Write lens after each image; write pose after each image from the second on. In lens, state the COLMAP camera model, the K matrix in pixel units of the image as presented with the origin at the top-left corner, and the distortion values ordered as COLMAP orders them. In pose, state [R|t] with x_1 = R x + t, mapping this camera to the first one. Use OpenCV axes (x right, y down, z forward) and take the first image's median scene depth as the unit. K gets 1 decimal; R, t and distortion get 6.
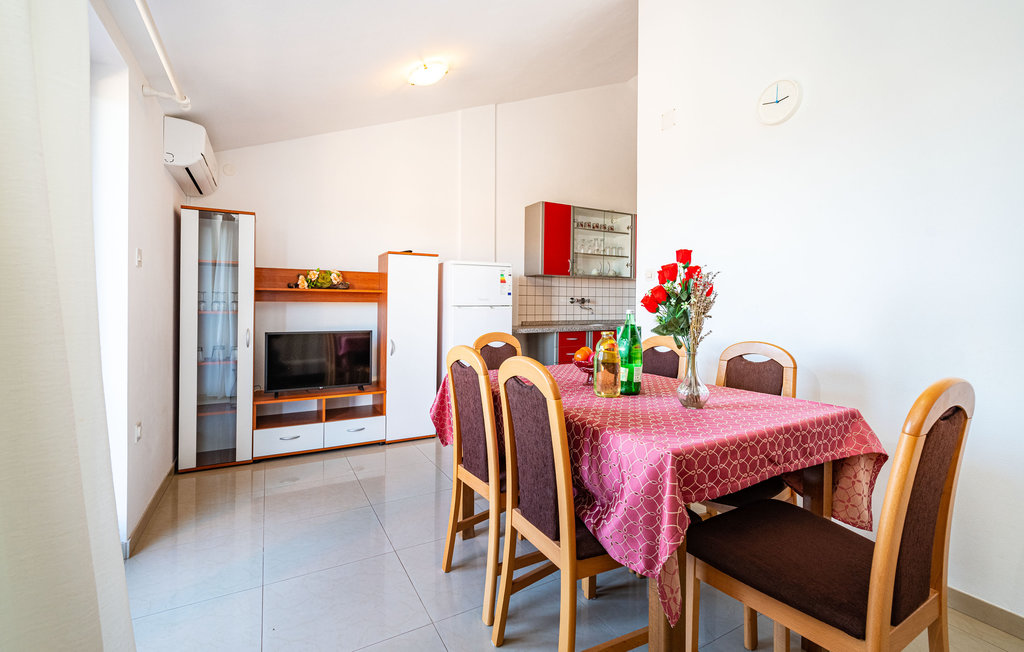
lens RADIAL K [[442.3, 0, 504.8], [0, 442.3, 311.4], [0, 0, 1]] dist [-0.003968, 0.001799]
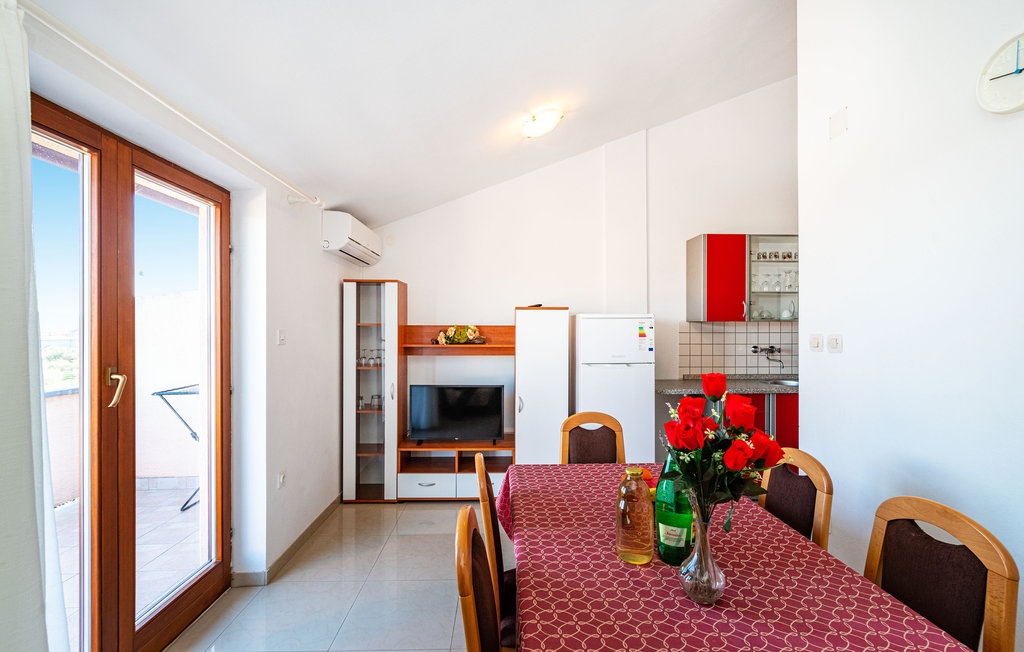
lens RADIAL K [[442.3, 0, 506.9], [0, 442.3, 325.1], [0, 0, 1]] dist [-0.003968, 0.001799]
pose [[0.888363, -0.005188, -0.459113, 0.166590], [-0.001240, 0.999905, -0.013698, -0.079344], [0.459140, 0.012738, 0.888272, 0.110757]]
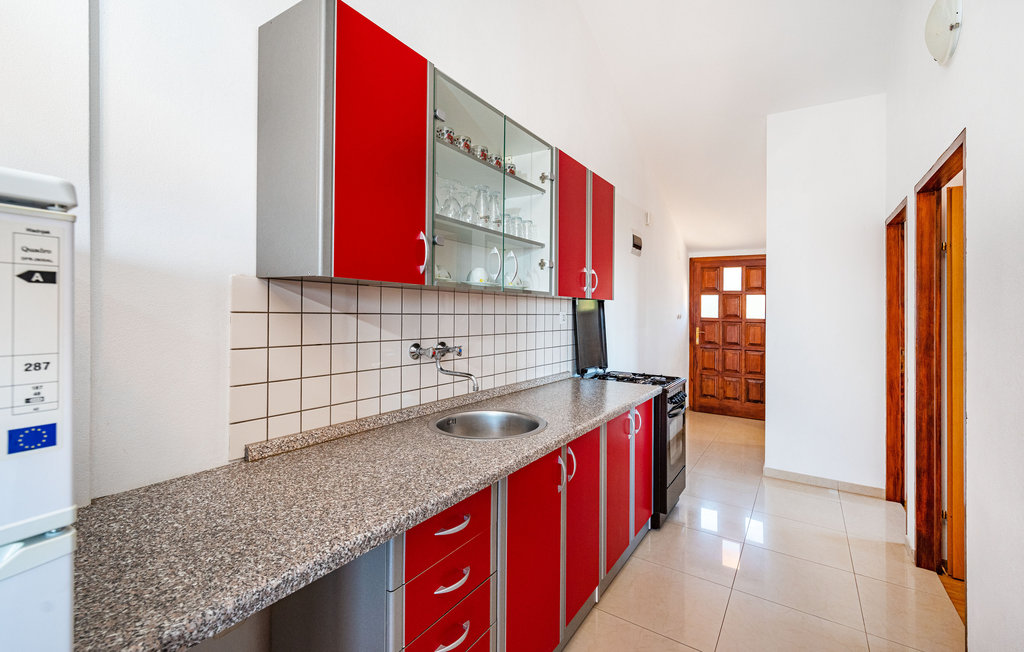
lens RADIAL K [[442.3, 0, 531.0], [0, 442.3, 315.8], [0, 0, 1]] dist [-0.003968, 0.001799]
pose [[0.865422, -0.001518, 0.501041, 0.070720], [0.000501, 0.999998, 0.002164, -0.076003], [-0.501043, -0.001622, 0.865421, 0.878696]]
